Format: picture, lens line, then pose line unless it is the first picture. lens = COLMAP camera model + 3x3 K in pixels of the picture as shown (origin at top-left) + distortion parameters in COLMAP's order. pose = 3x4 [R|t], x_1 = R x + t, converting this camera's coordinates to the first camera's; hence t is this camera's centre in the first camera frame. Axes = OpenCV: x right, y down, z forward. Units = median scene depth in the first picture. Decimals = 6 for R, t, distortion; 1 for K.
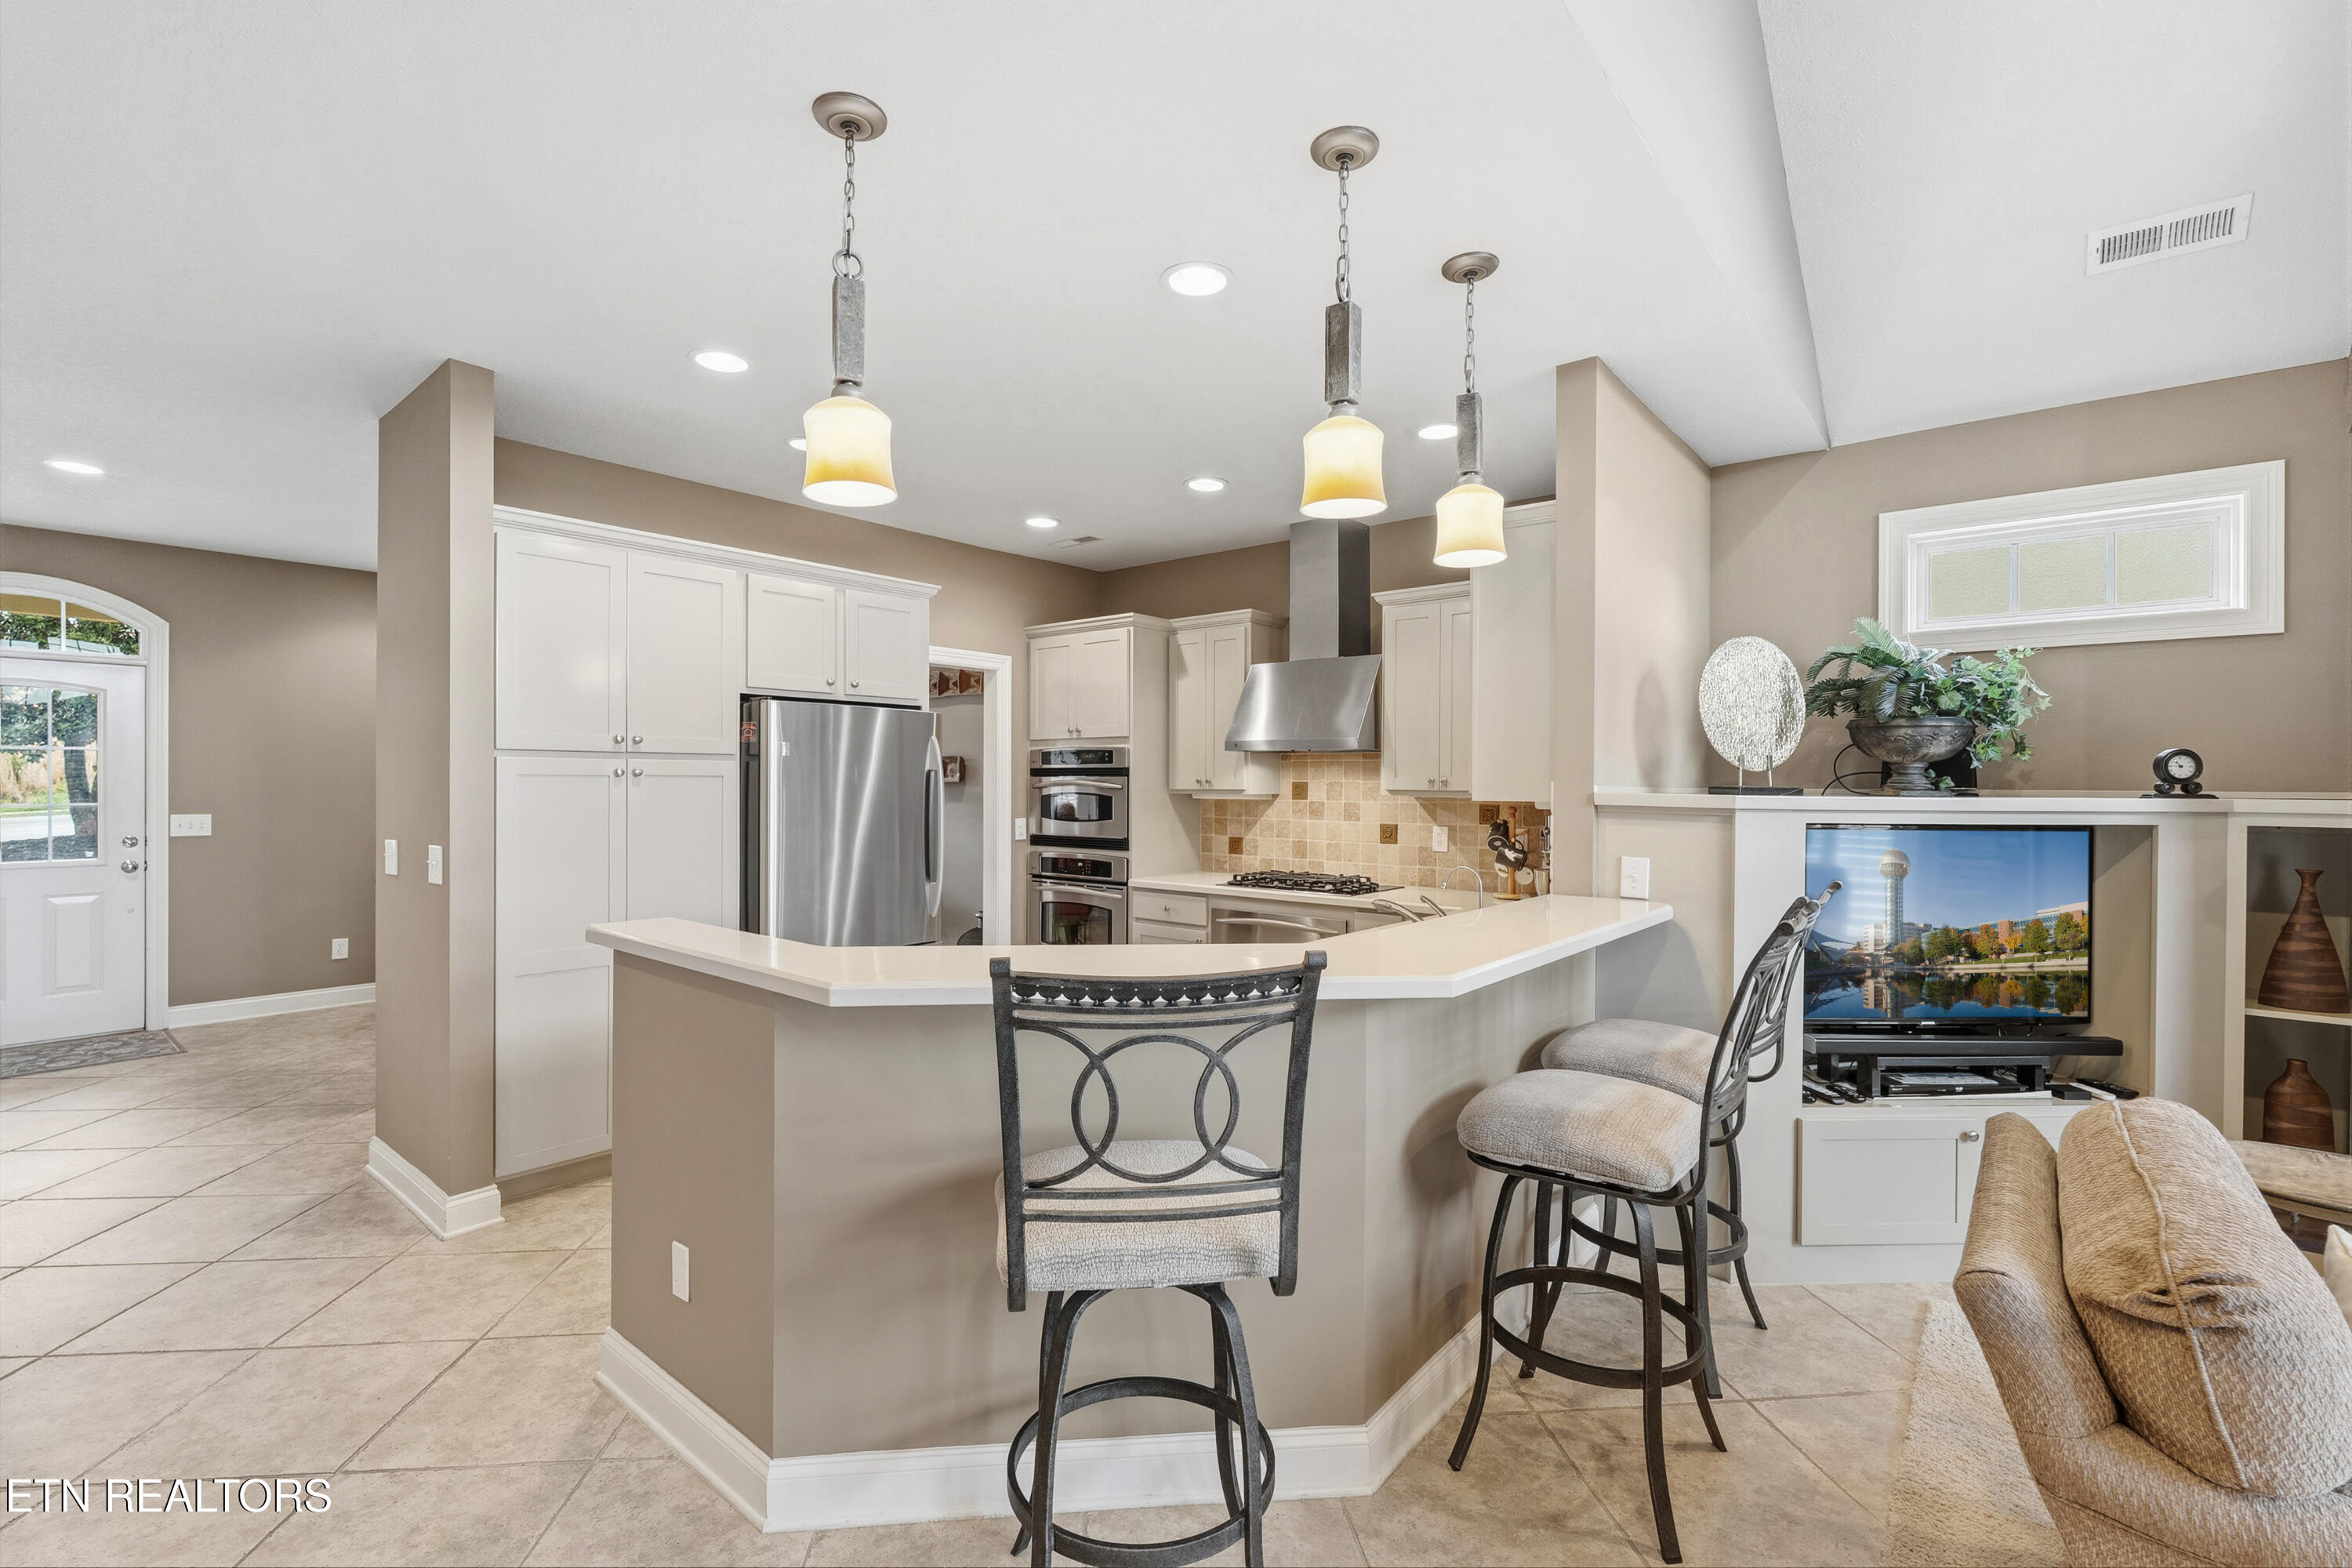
lens RADIAL K [[1032.1, 0, 1172.6], [0, 1032.1, 785.2], [0, 0, 1]] dist [-0.009325, 0.002911]
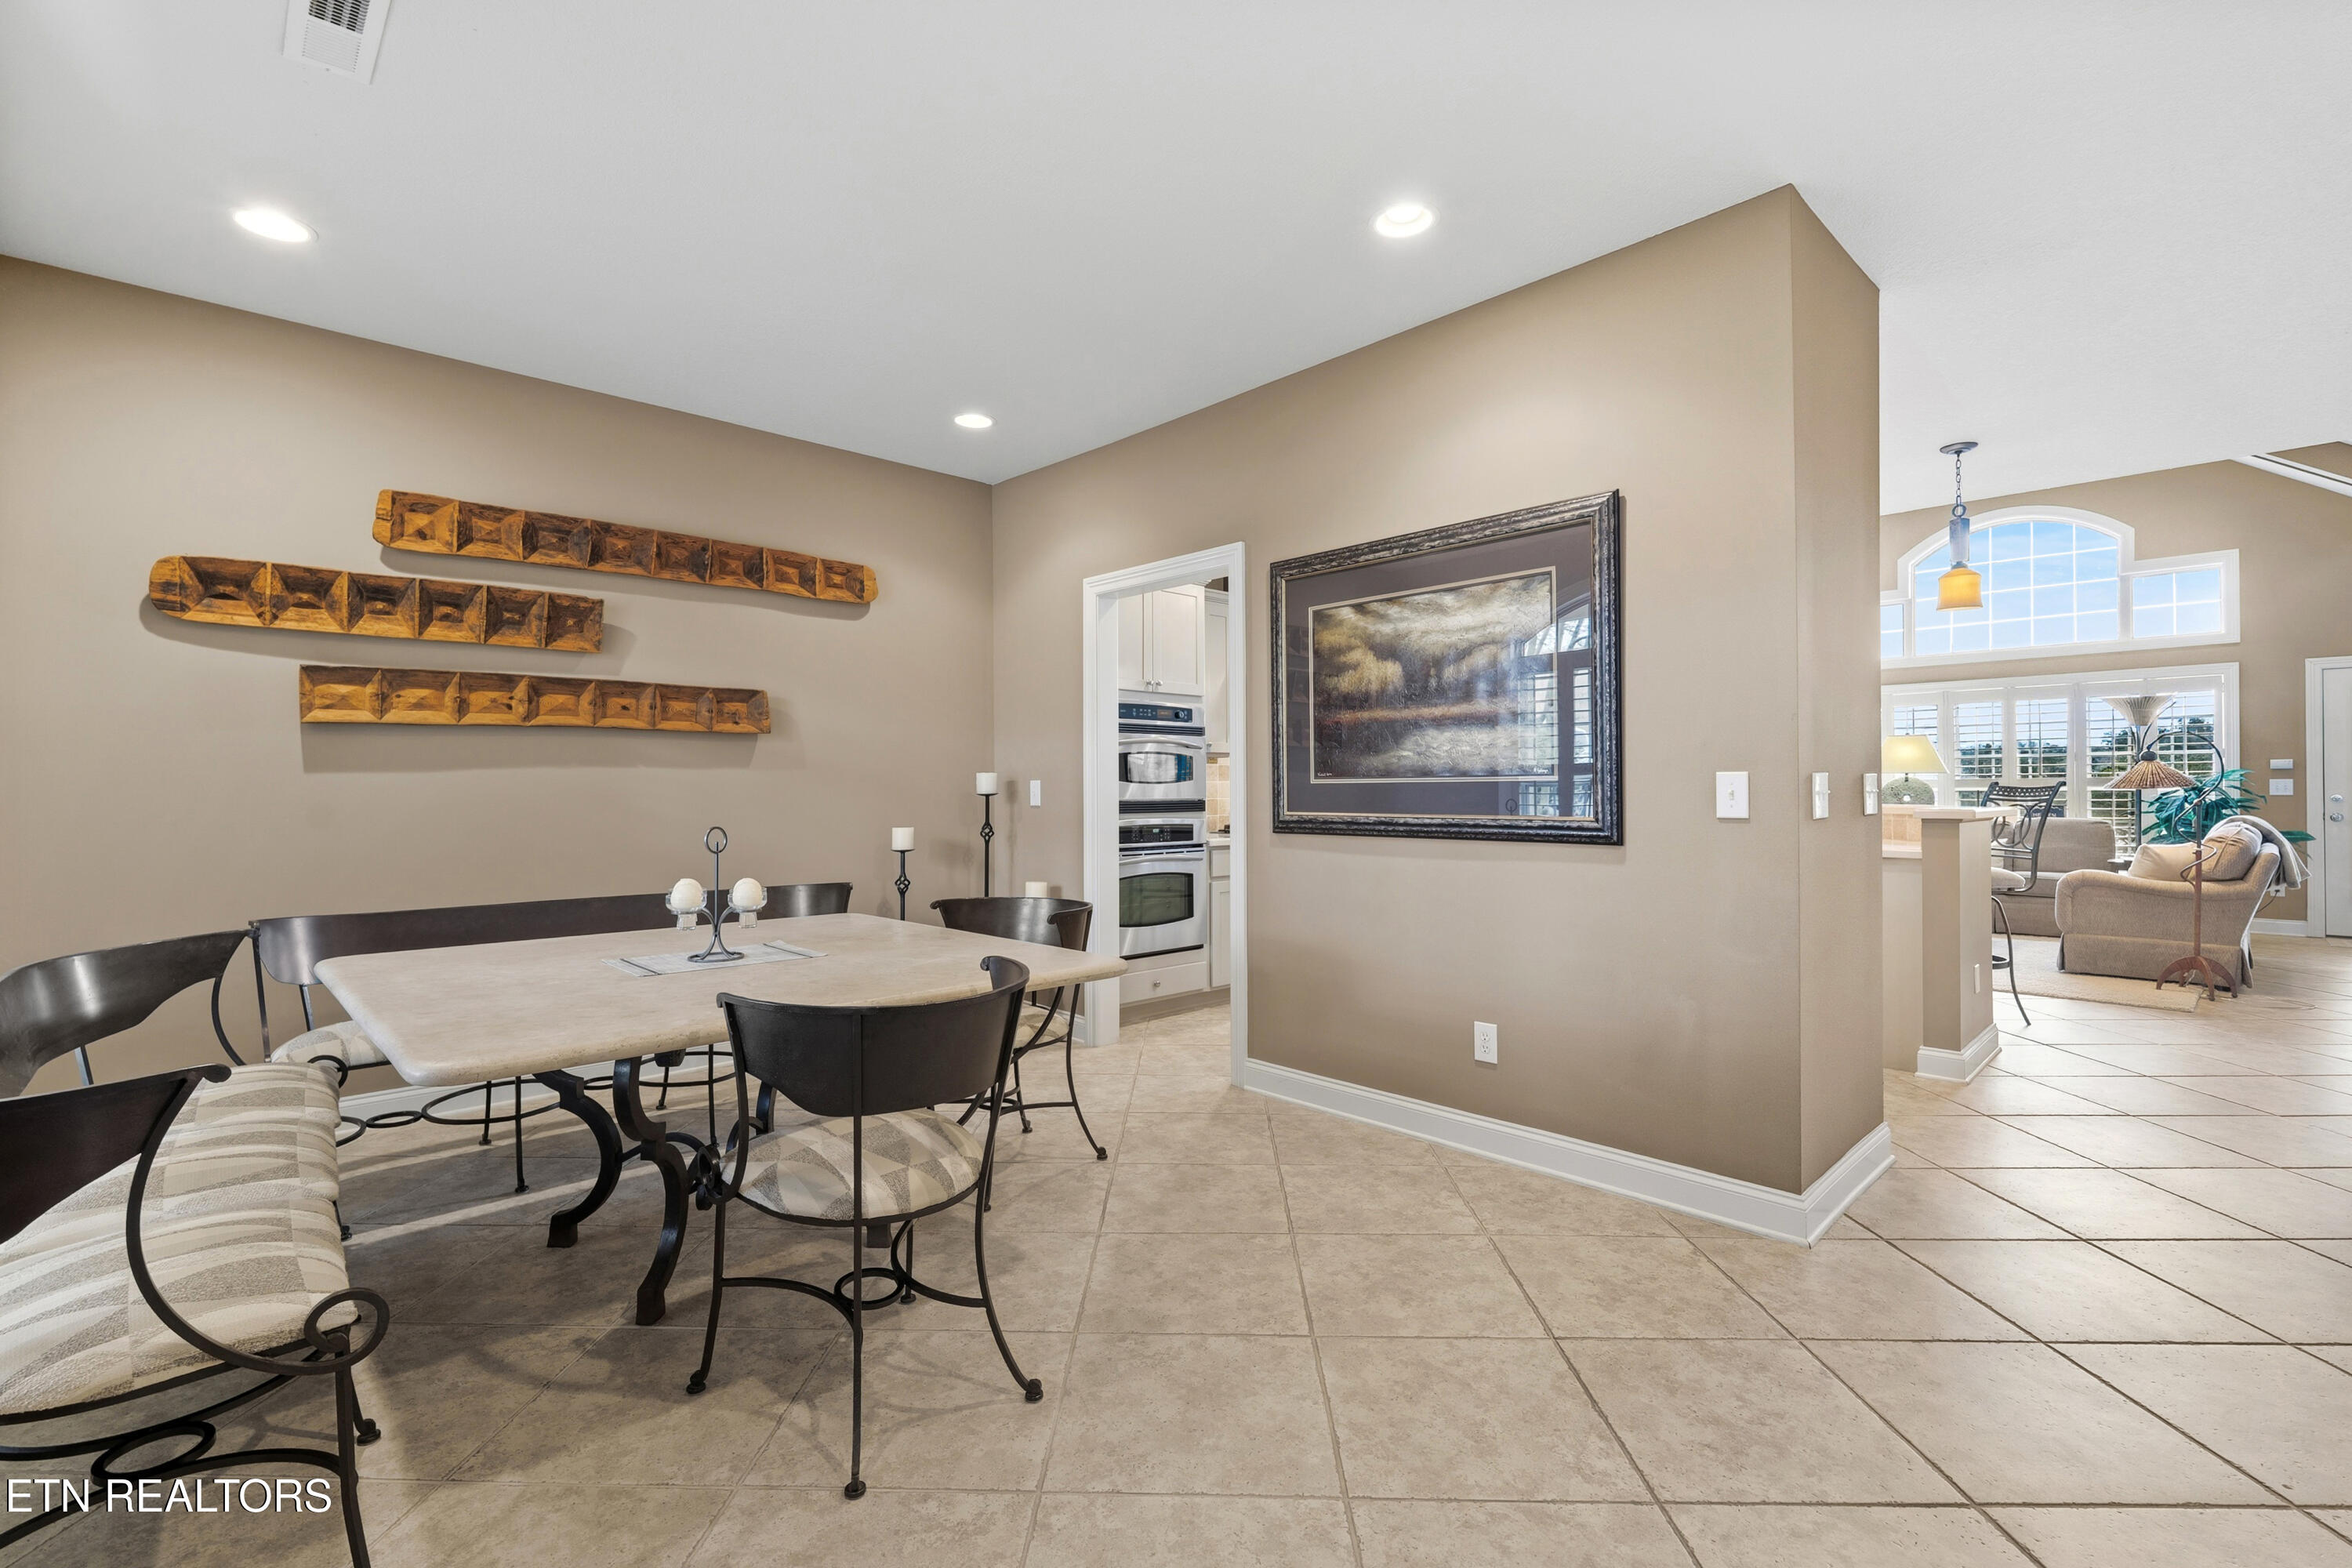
lens RADIAL K [[1032.1, 0, 1176.7], [0, 1032.1, 788.9], [0, 0, 1]] dist [-0.009325, 0.002911]
pose [[0.118815, -0.003829, 0.992909, -1.189169], [0.005553, 0.999979, 0.003192, 0.044308], [-0.992901, 0.005134, 0.118833, 1.044127]]
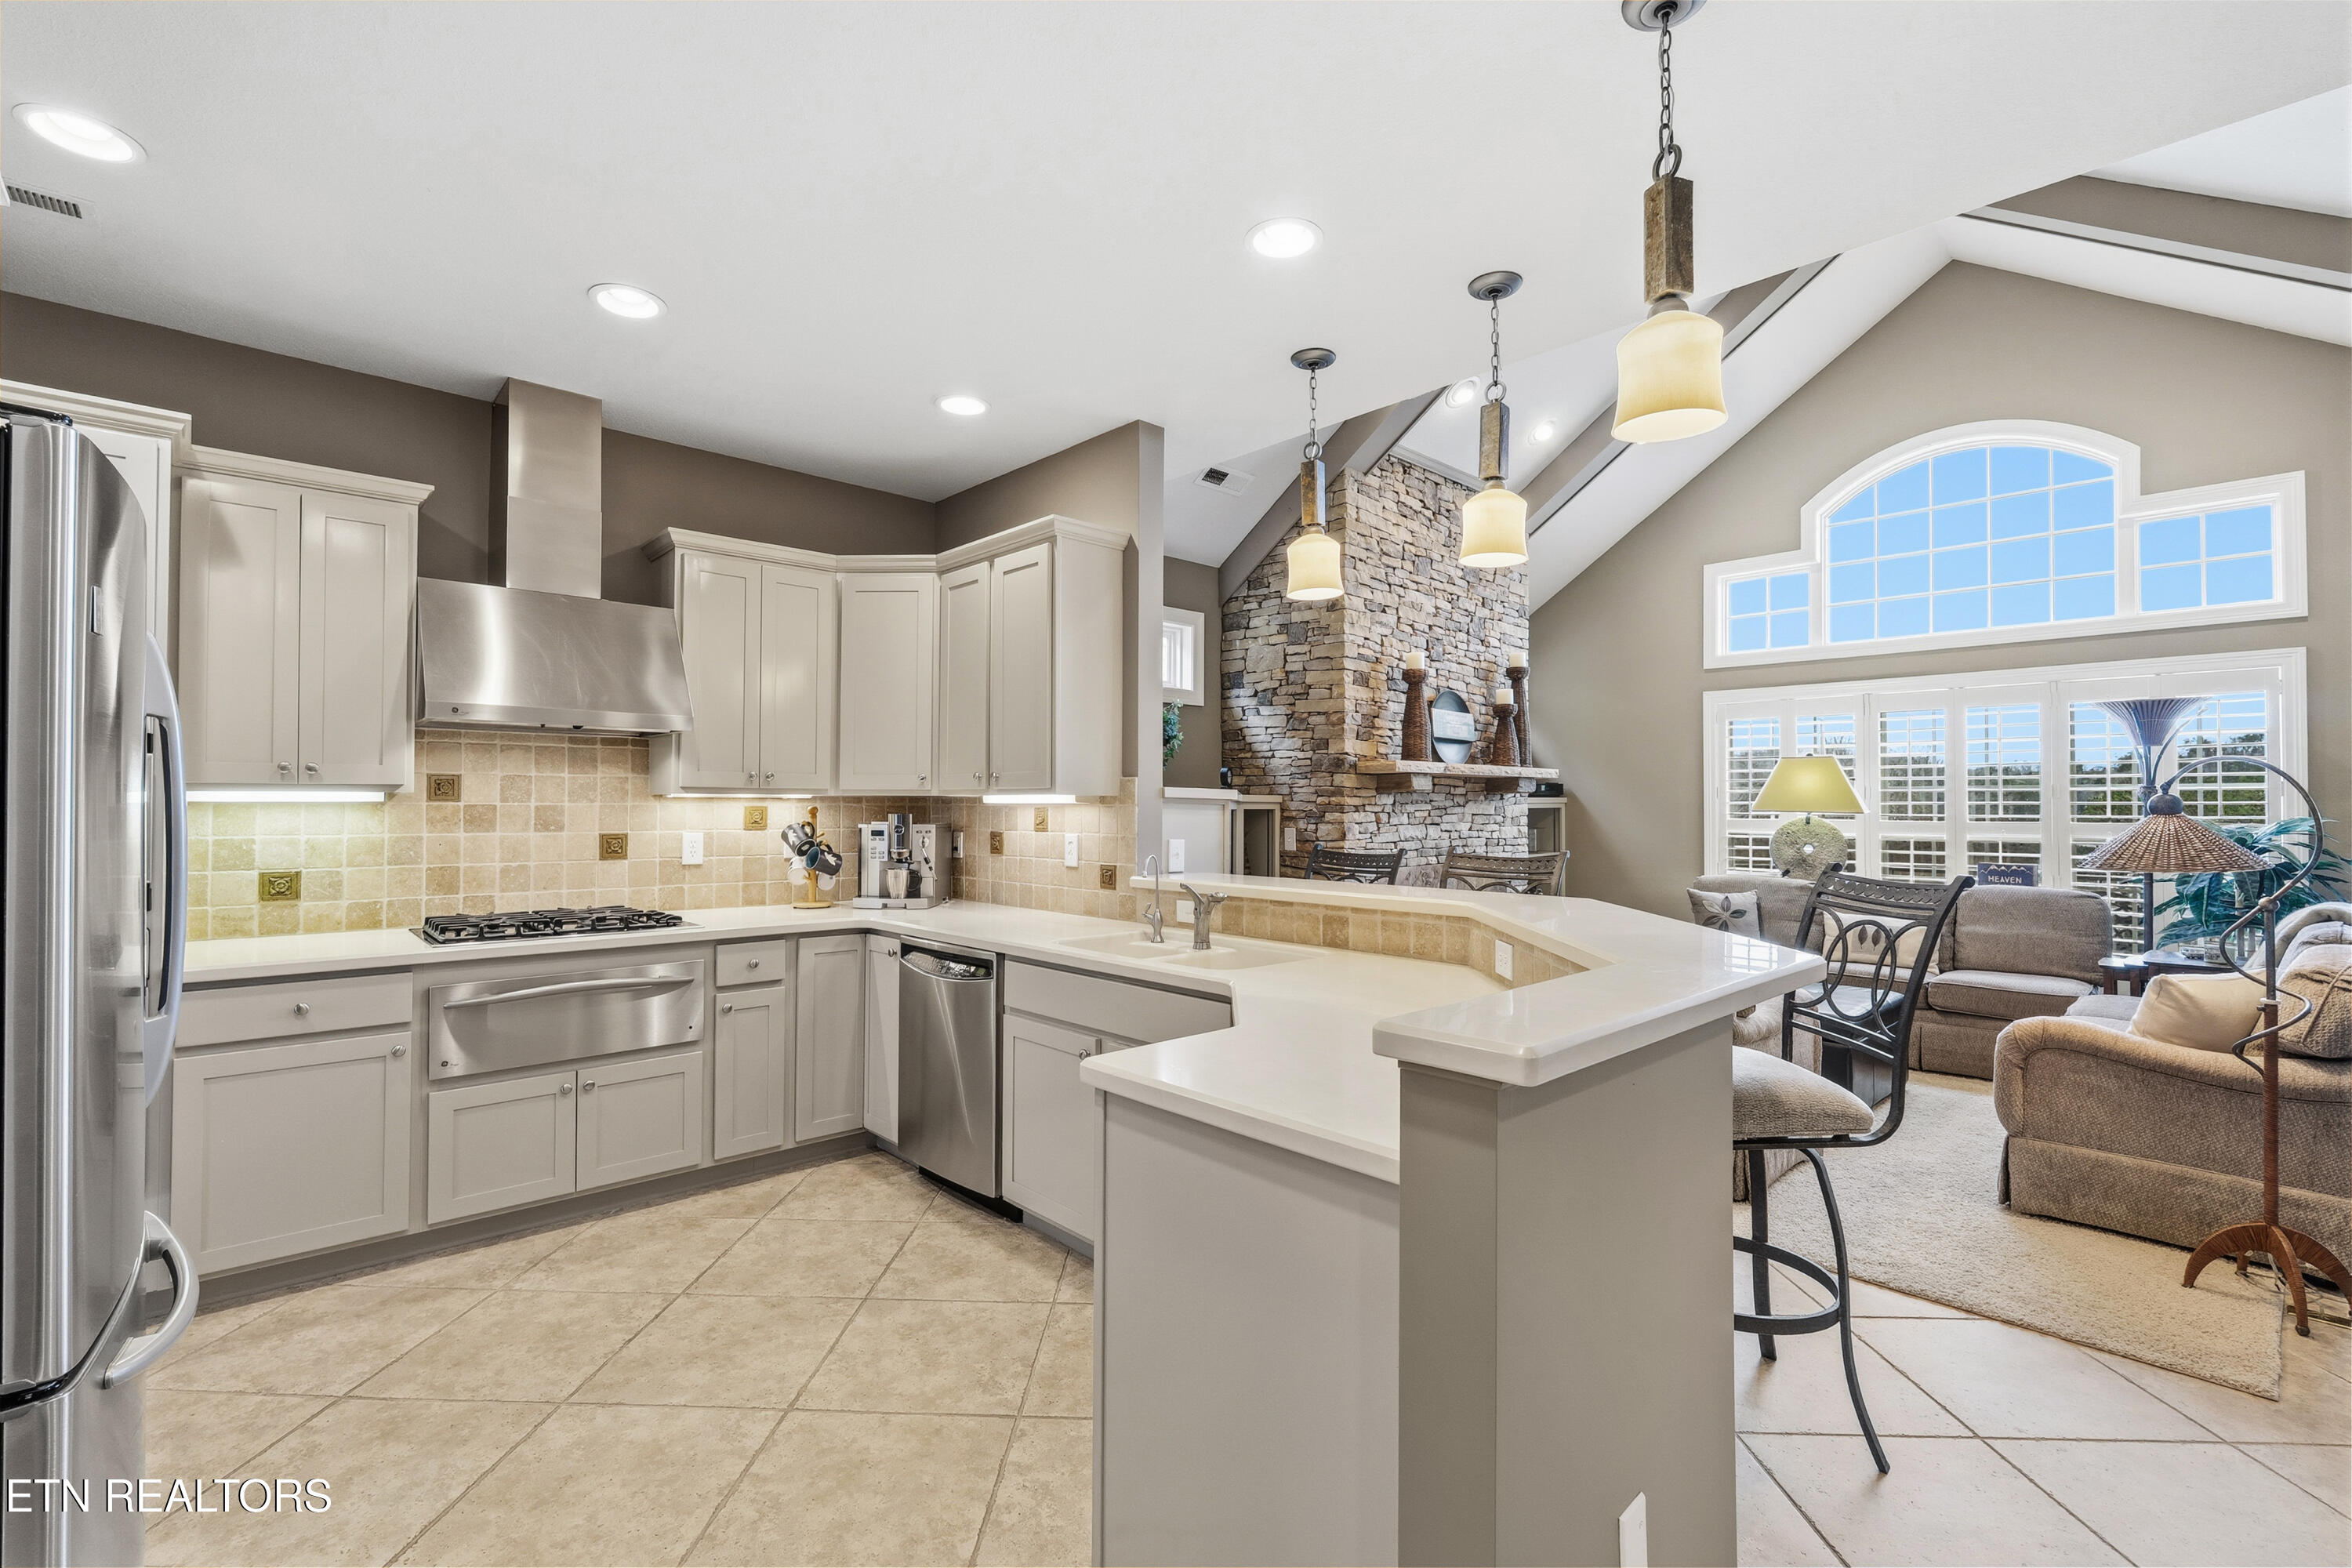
lens RADIAL K [[1032.1, 0, 1167.8], [0, 1032.1, 785.4], [0, 0, 1]] dist [-0.009325, 0.002911]
pose [[0.127511, 0.013590, 0.991744, -0.517915], [-0.002373, 0.999907, -0.013397, 0.013212], [-0.991834, -0.000645, 0.127532, 0.551559]]
